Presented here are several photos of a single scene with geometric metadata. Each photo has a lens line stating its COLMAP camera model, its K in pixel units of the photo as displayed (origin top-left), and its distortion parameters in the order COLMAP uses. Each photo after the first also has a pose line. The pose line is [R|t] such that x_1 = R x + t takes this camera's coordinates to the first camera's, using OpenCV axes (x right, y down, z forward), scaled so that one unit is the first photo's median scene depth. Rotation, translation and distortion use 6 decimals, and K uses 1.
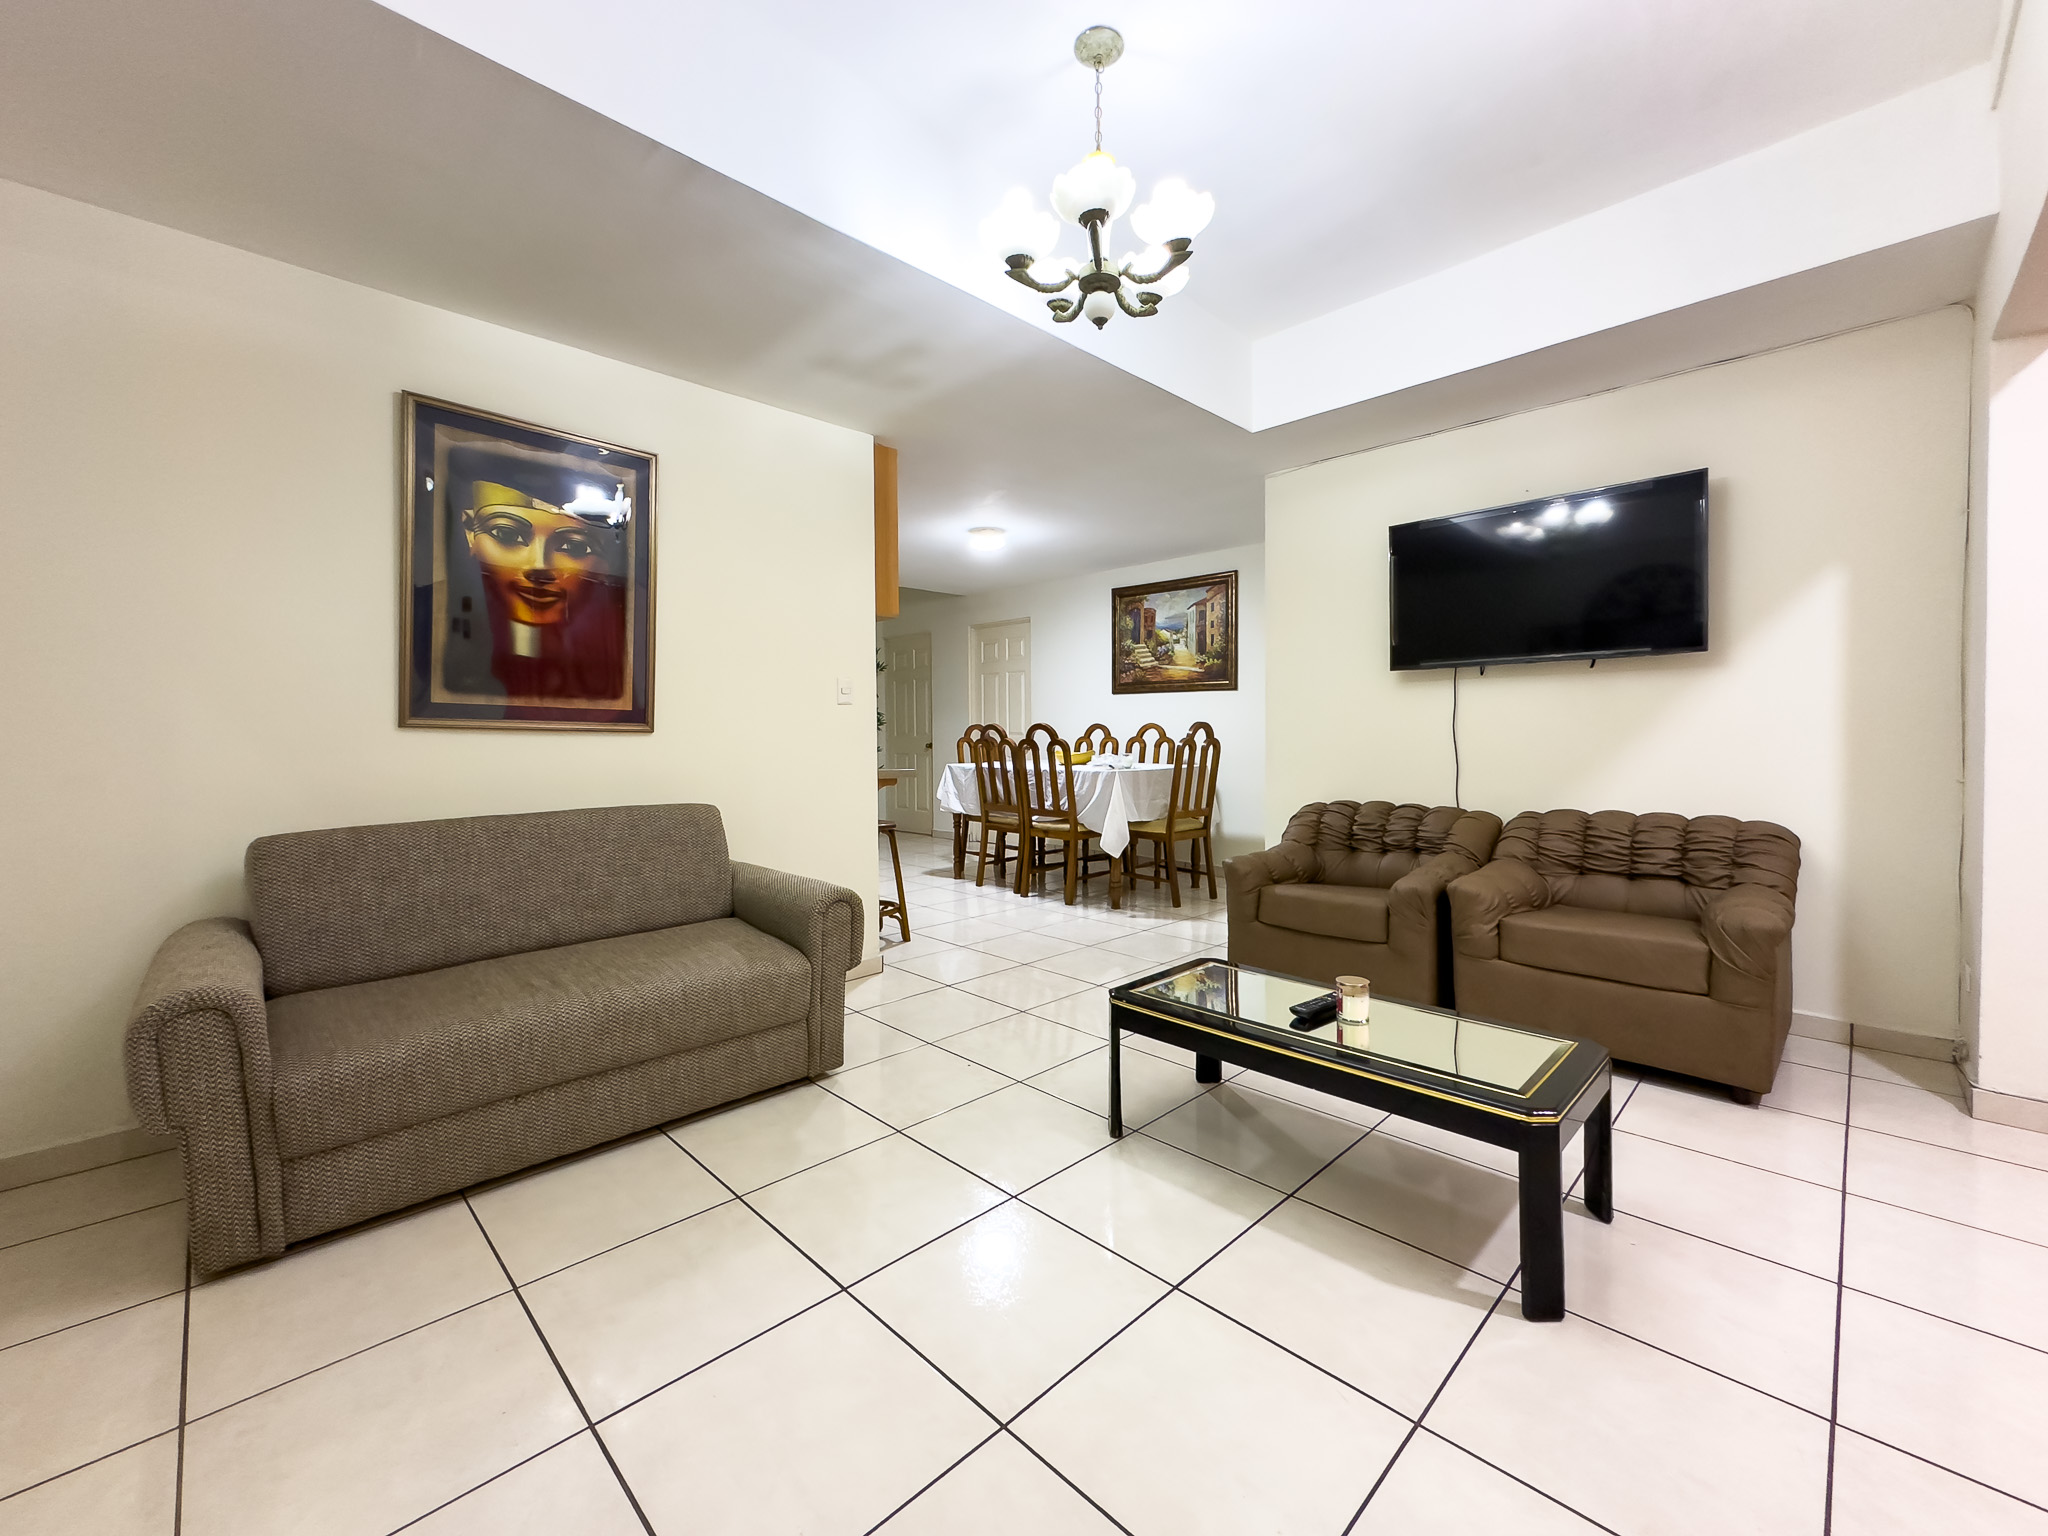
lens RADIAL K [[823.1, 0, 1019.9], [0, 823.1, 713.7], [0, 0, 1]] dist [0.001255, 0.000251]
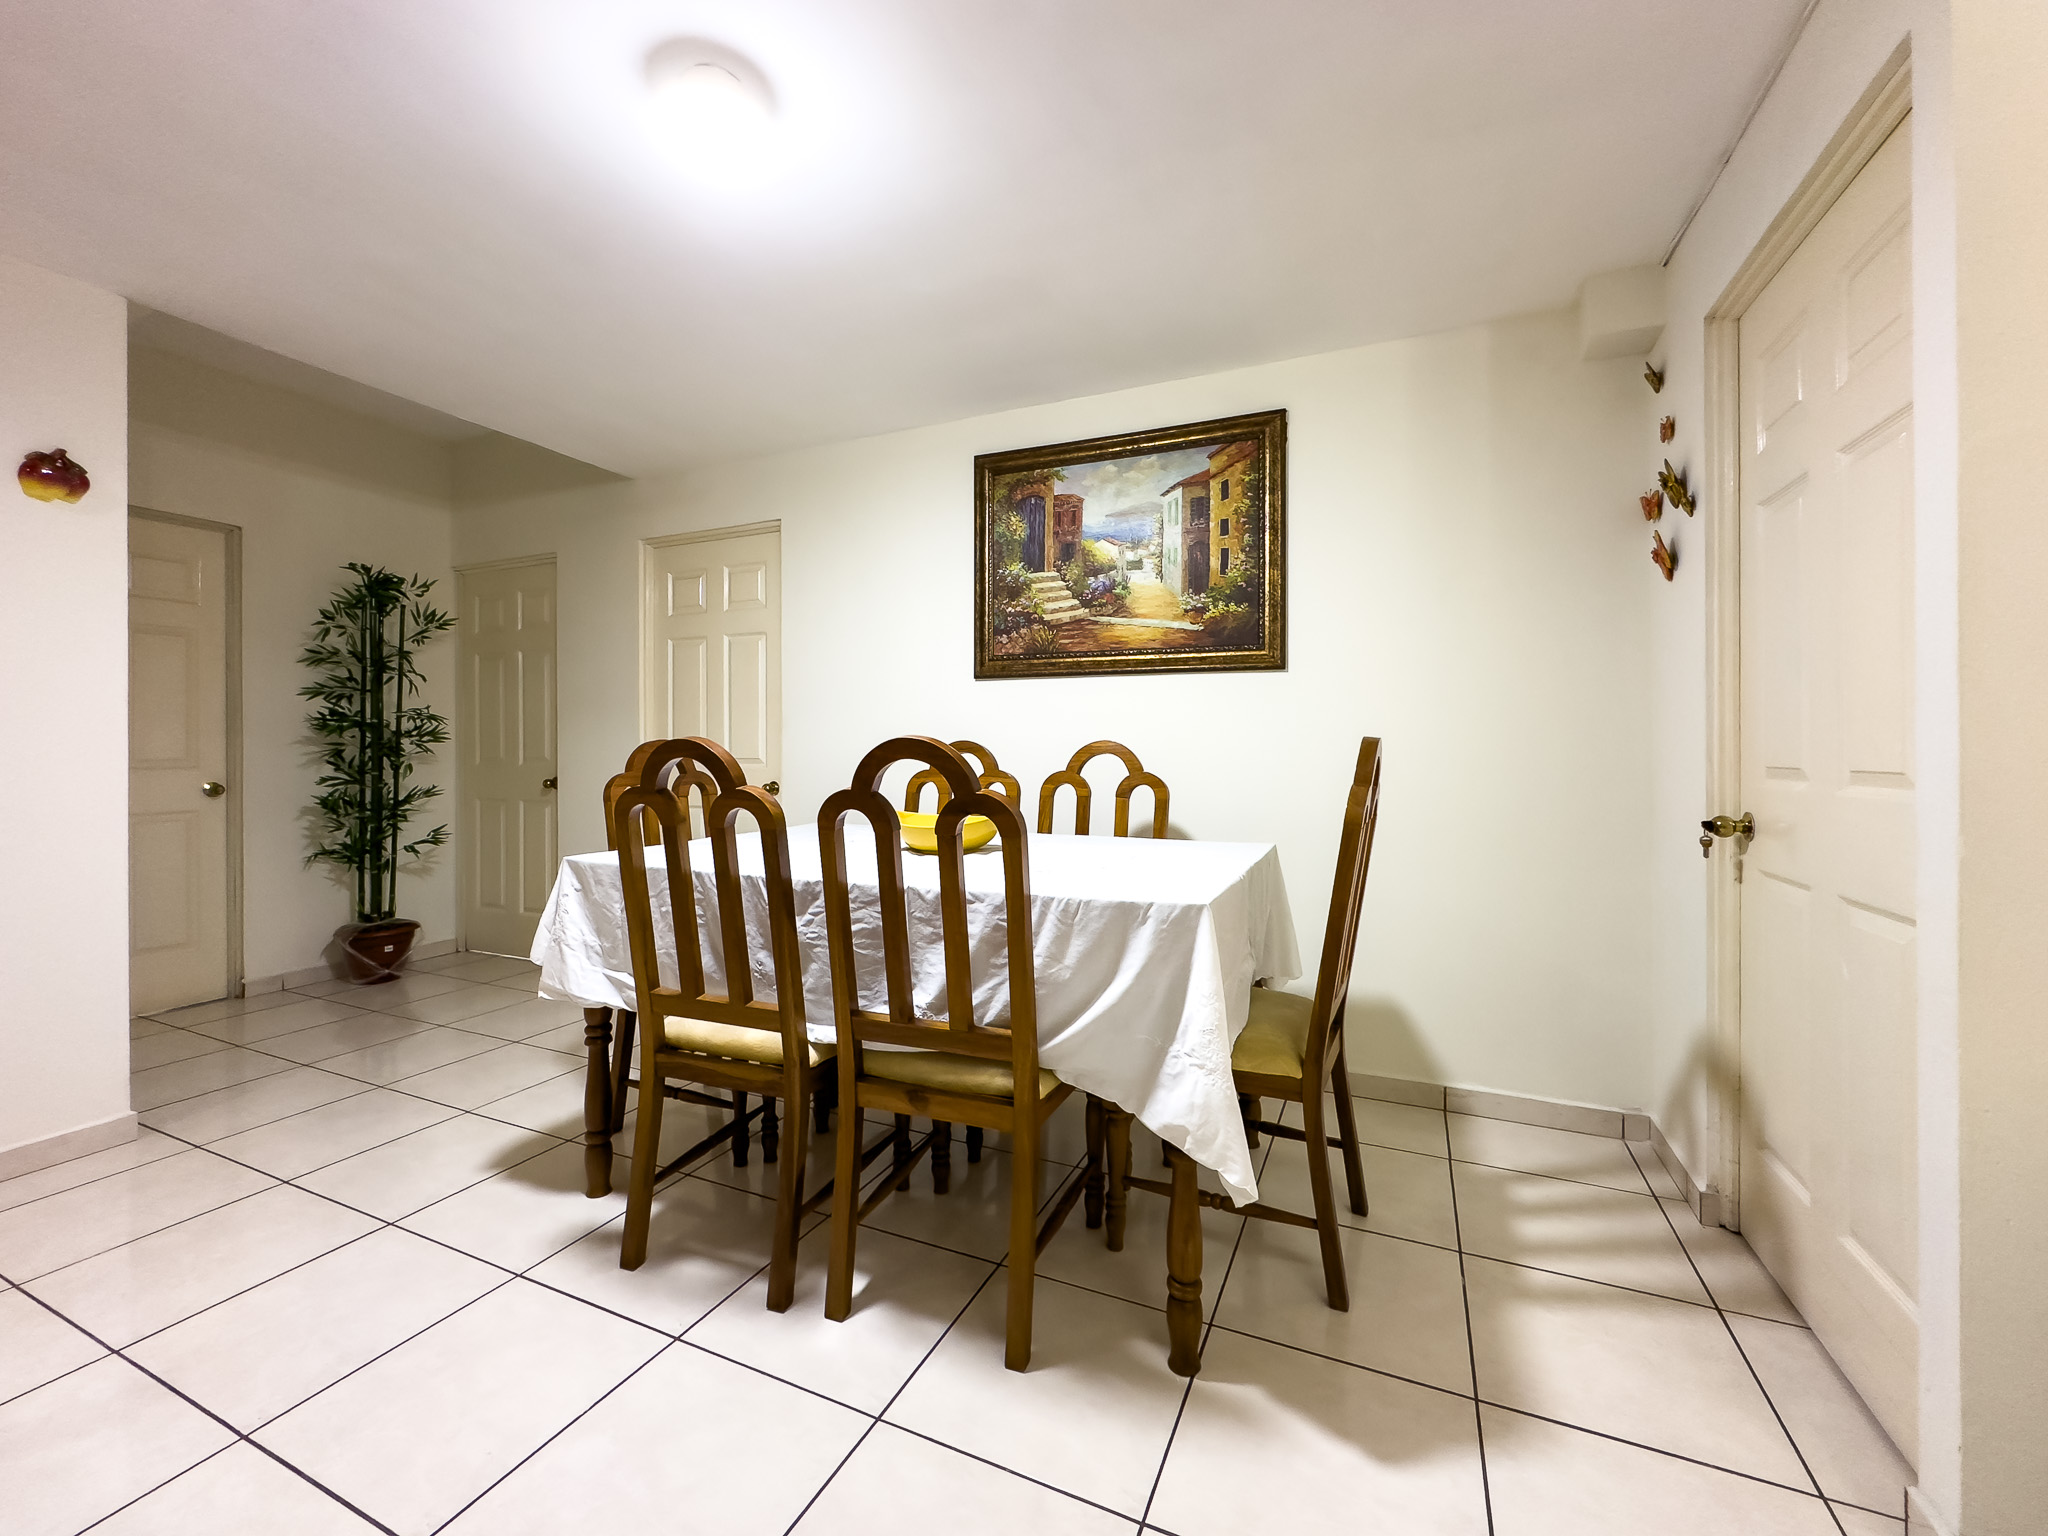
lens RADIAL K [[836.6, 0, 1021.0], [0, 836.6, 762.8], [0, 0, 1]] dist [0.000545, 0.000373]
pose [[0.932791, 0.007304, 0.360345, -0.045065], [-0.016528, 0.999610, 0.022523, 0.016238], [-0.360040, -0.026965, 0.932547, 0.703867]]
